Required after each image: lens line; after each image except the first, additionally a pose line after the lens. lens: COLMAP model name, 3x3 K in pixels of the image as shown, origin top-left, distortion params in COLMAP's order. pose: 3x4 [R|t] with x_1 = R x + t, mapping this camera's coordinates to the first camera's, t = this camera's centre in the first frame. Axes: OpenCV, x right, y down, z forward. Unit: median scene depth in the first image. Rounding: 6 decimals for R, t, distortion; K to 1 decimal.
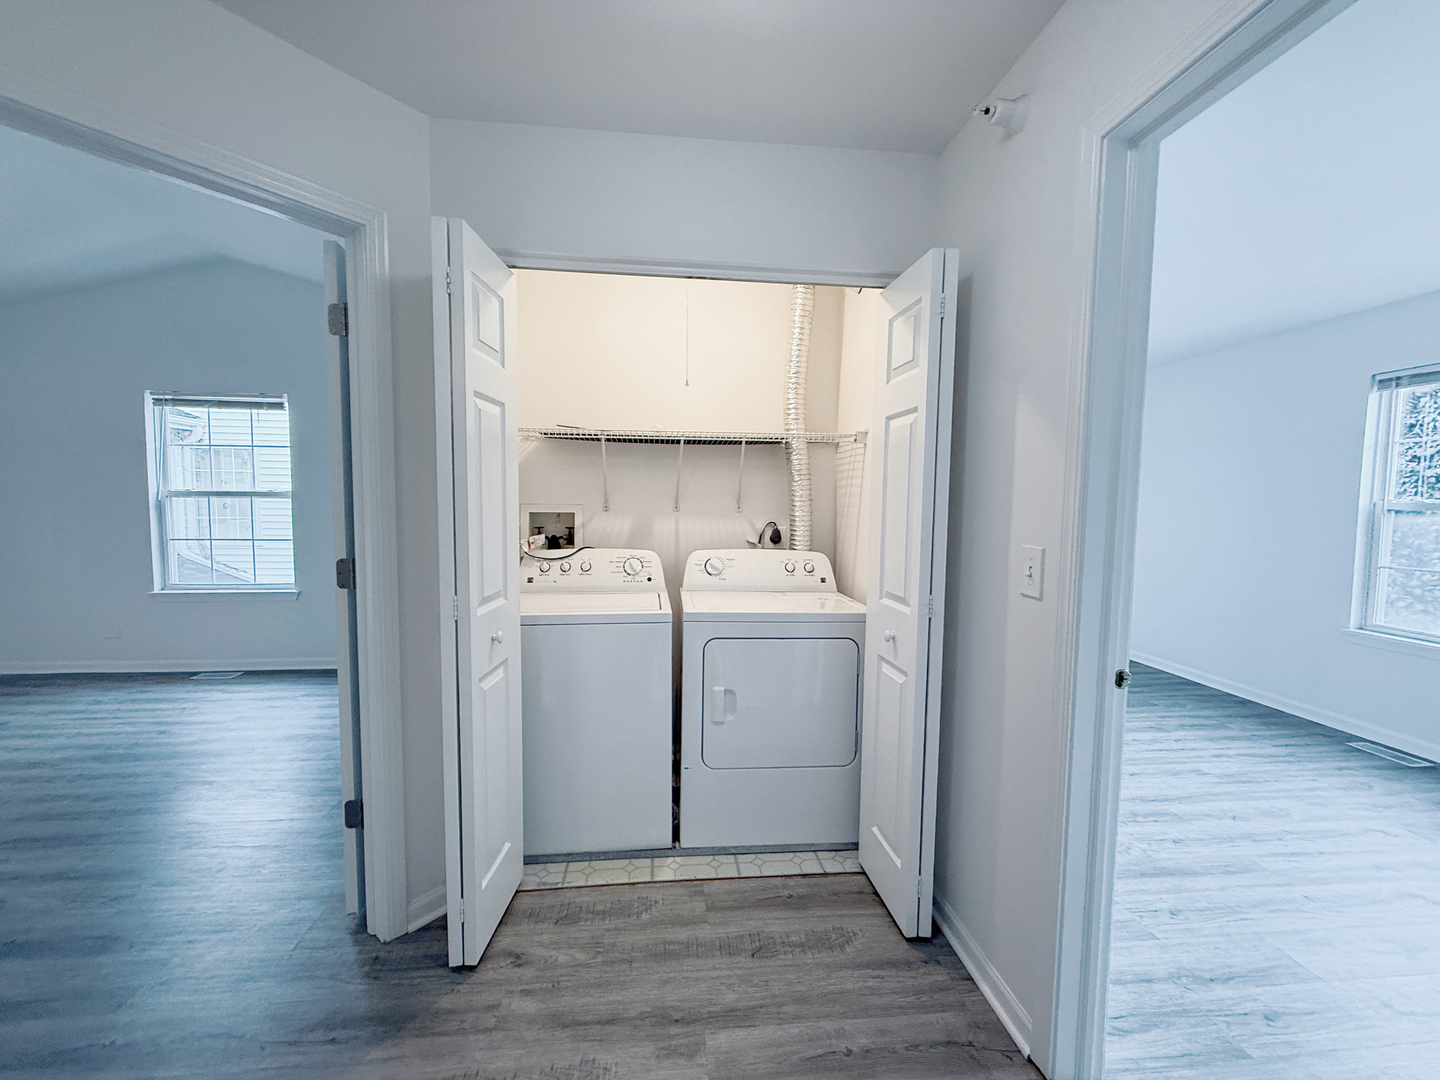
lens RADIAL K [[573.8, 0, 714.1], [0, 573.8, 537.3], [0, 0, 1]] dist [-0.002120, 0.000468]
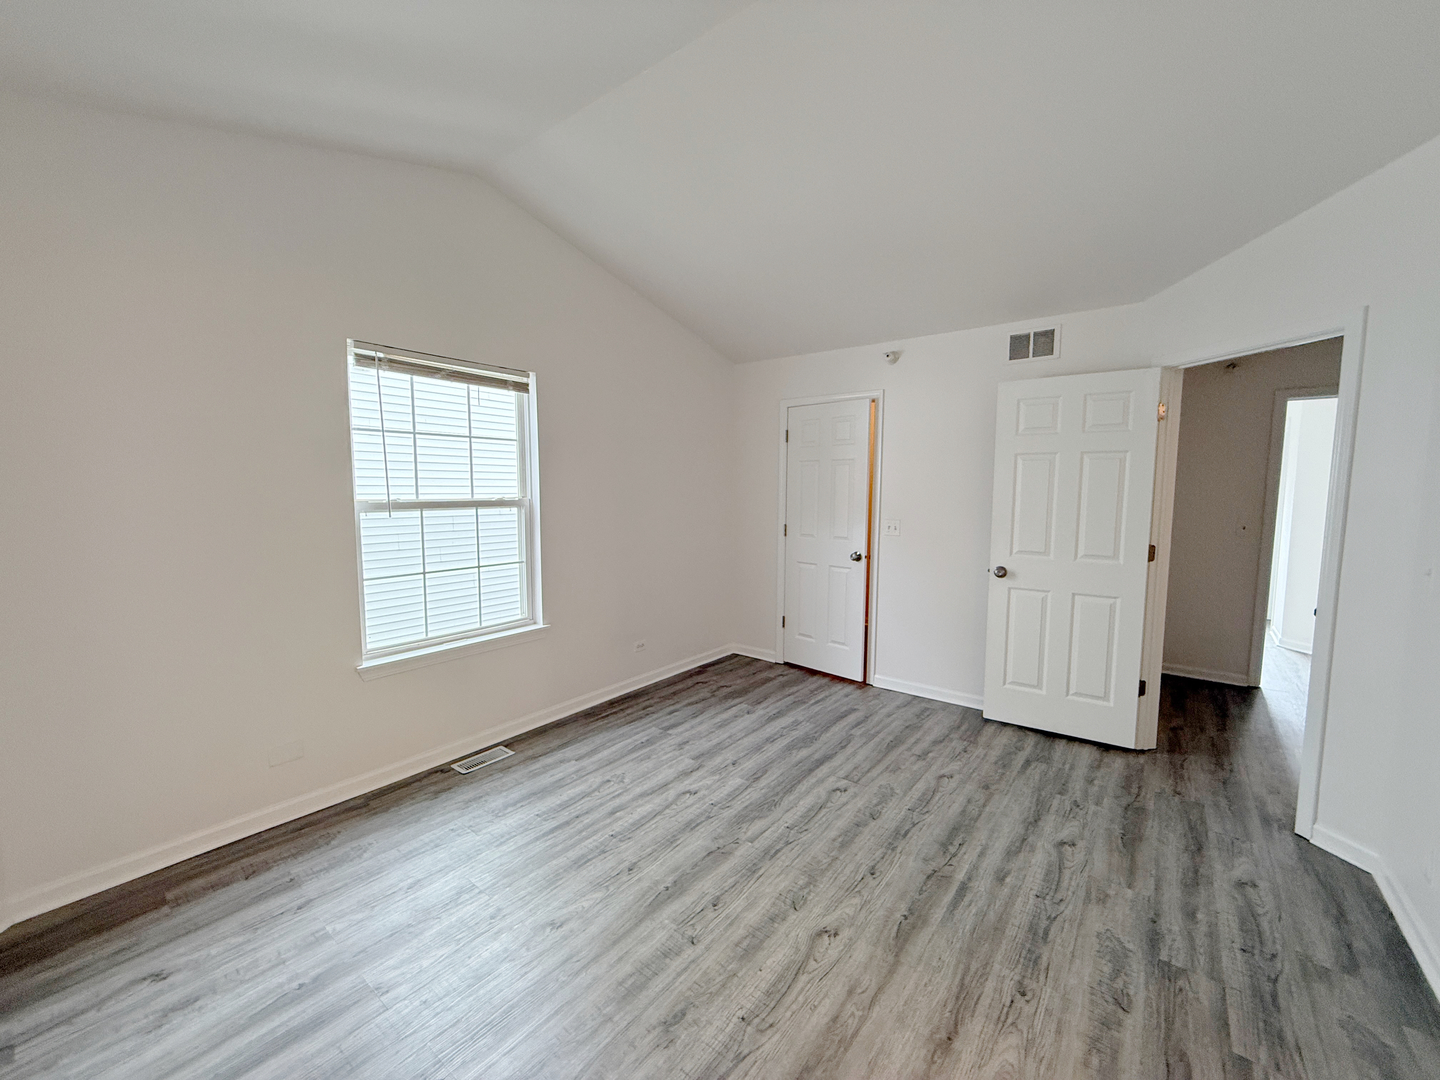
lens RADIAL K [[573.8, 0, 714.1], [0, 573.8, 537.3], [0, 0, 1]] dist [-0.002120, 0.000468]
pose [[0.683966, -0.068797, 0.726263, -1.134232], [0.026380, 0.997225, 0.069621, -0.076418], [-0.729037, -0.028460, 0.683882, 0.287030]]
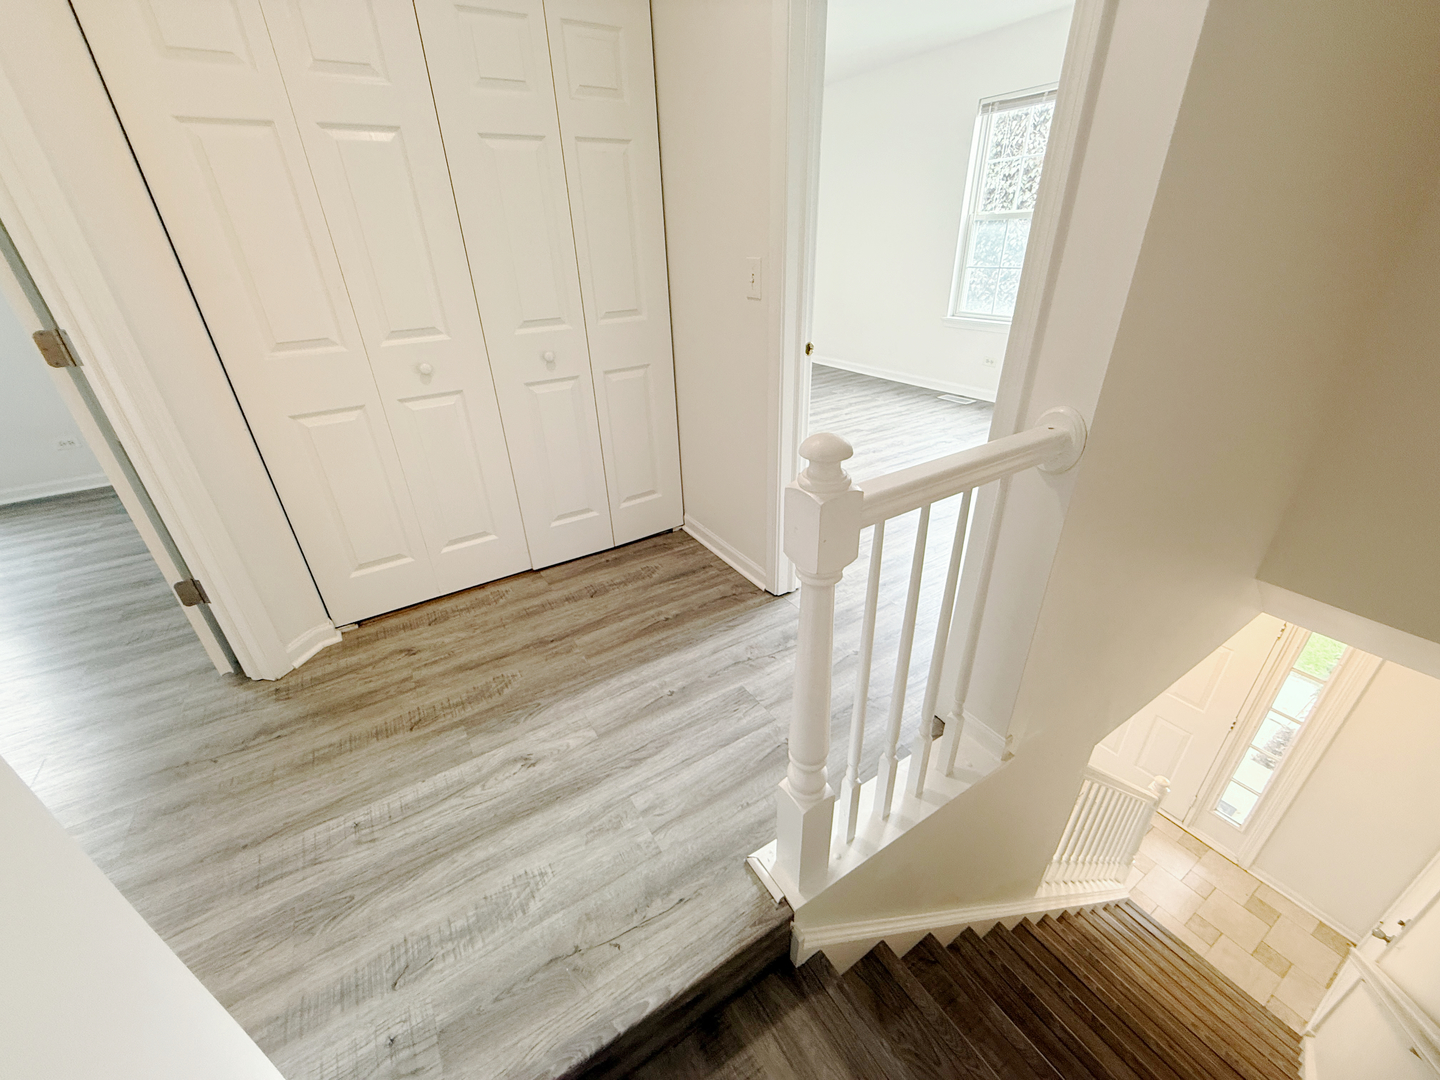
lens RADIAL K [[573.8, 0, 714.1], [0, 573.8, 537.3], [0, 0, 1]] dist [-0.002120, 0.000468]
pose [[0.895649, -0.244603, 0.371460, -0.137031], [0.072915, 0.904641, 0.419890, 0.028702], [-0.438744, -0.348989, 0.828076, -0.220376]]
